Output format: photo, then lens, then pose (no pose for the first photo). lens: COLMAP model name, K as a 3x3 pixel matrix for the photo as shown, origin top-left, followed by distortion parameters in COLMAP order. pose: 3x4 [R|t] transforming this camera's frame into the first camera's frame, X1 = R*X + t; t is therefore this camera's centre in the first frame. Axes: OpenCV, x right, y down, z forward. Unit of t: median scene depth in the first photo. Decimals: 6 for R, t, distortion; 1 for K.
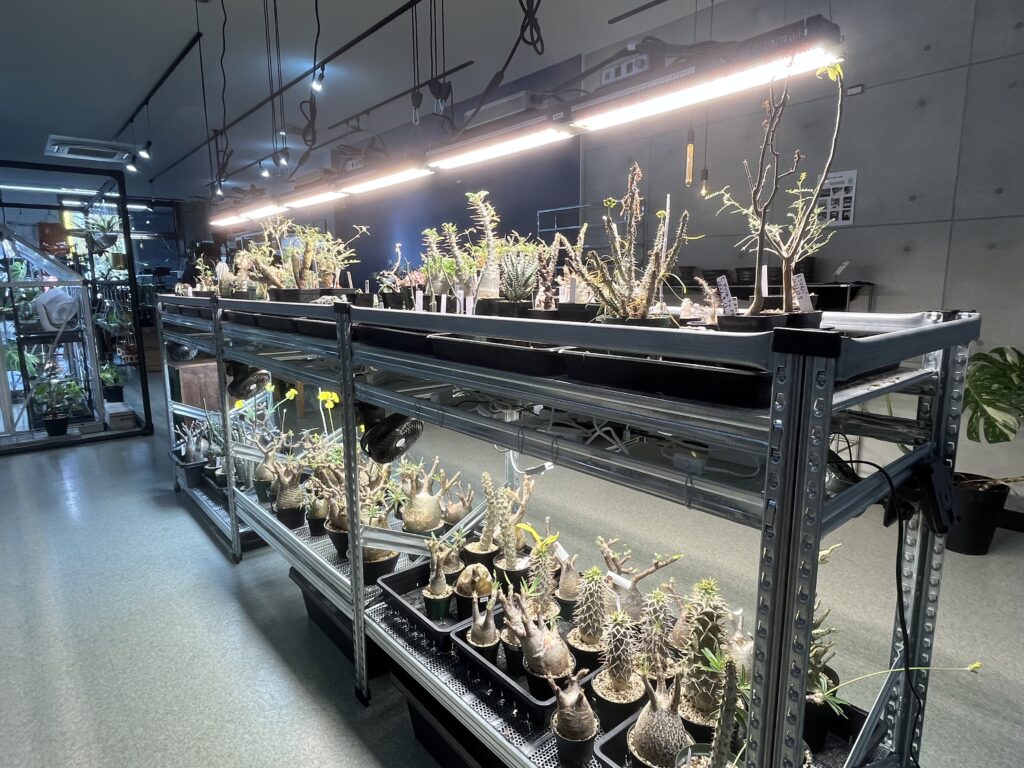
lens RADIAL K [[587.5, 0, 511.0], [0, 587.5, 383.9], [0, 0, 1]] dist [0.002834, 0.000574]
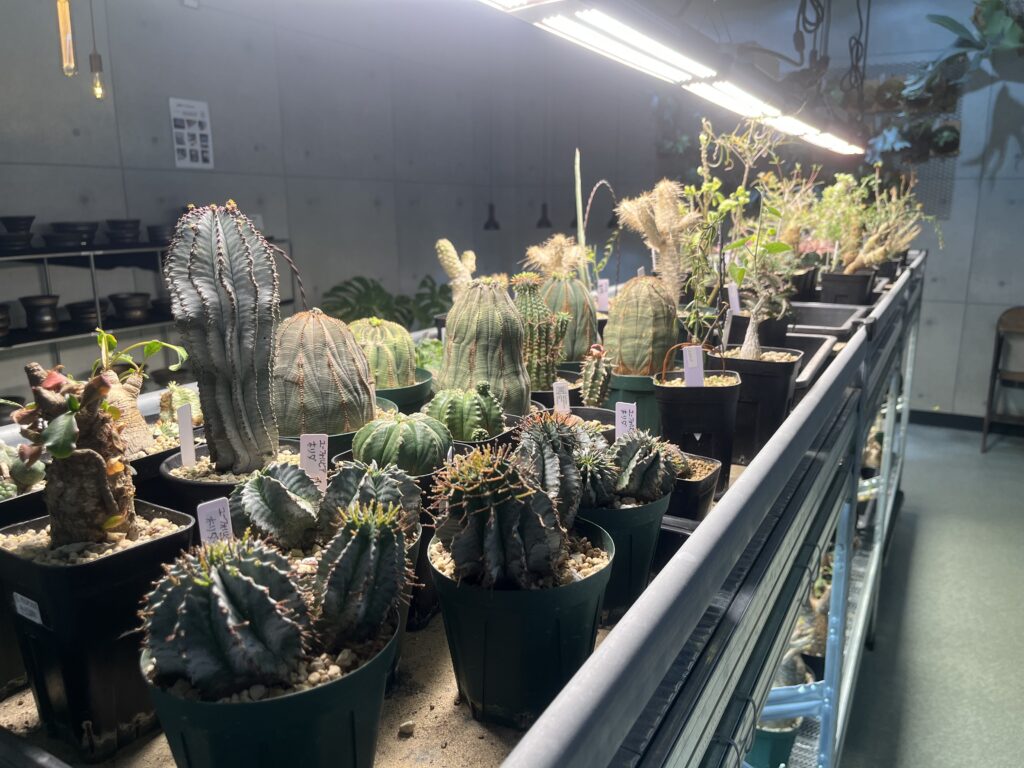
lens RADIAL K [[787.0, 0, 511.2], [0, 787.0, 380.7], [0, 0, 1]] dist [0.014596, 0.004193]
pose [[-0.335182, -0.201278, 0.920402, -0.667676], [0.163215, 0.949738, 0.267131, -0.216237], [-0.927908, 0.239761, -0.285484, 1.004974]]
